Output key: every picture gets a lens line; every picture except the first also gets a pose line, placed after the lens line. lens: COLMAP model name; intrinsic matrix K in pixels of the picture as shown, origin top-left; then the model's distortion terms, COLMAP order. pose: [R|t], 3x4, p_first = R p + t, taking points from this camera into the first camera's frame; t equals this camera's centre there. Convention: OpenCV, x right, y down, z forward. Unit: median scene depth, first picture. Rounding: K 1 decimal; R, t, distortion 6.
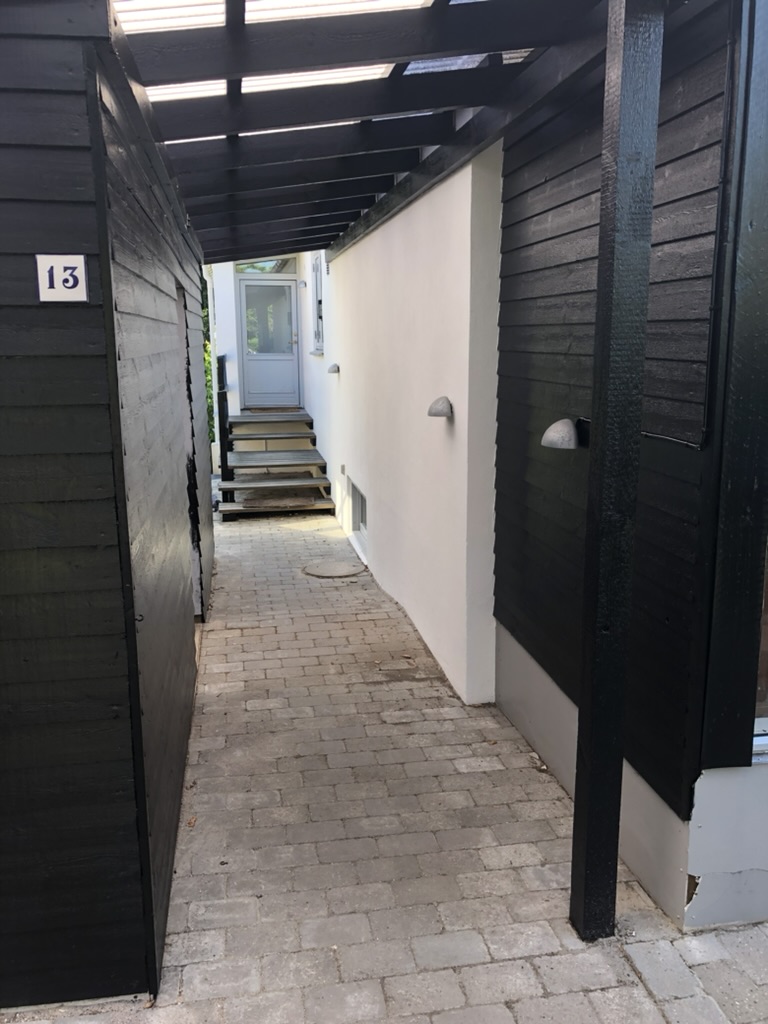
lens RADIAL K [[845.3, 0, 384.0], [0, 845.3, 512.0], [0, 0, 1]] dist [-0.006654, -0.002659]
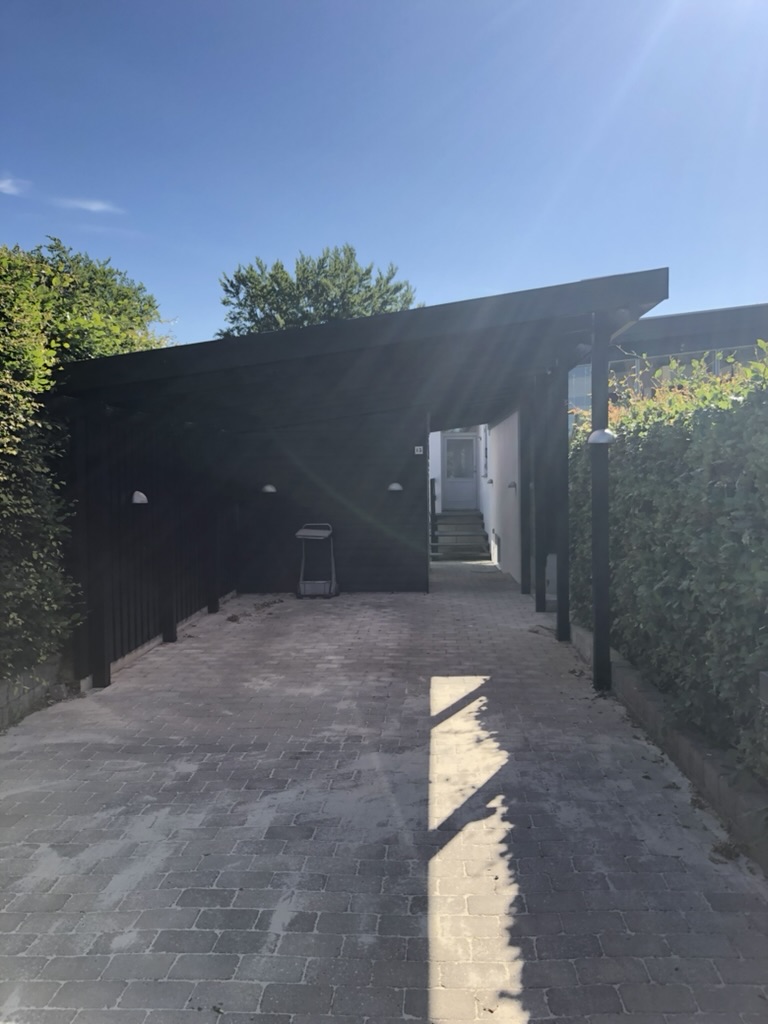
lens RADIAL K [[828.8, 0, 356.8], [0, 828.8, 512.7], [0, 0, 1]] dist [0.008525, 0.001444]
pose [[0.965197, 0.007800, -0.261406, 0.100137], [-0.049793, 0.986752, -0.154408, 0.149687], [0.256738, 0.162050, 0.952799, -0.631411]]
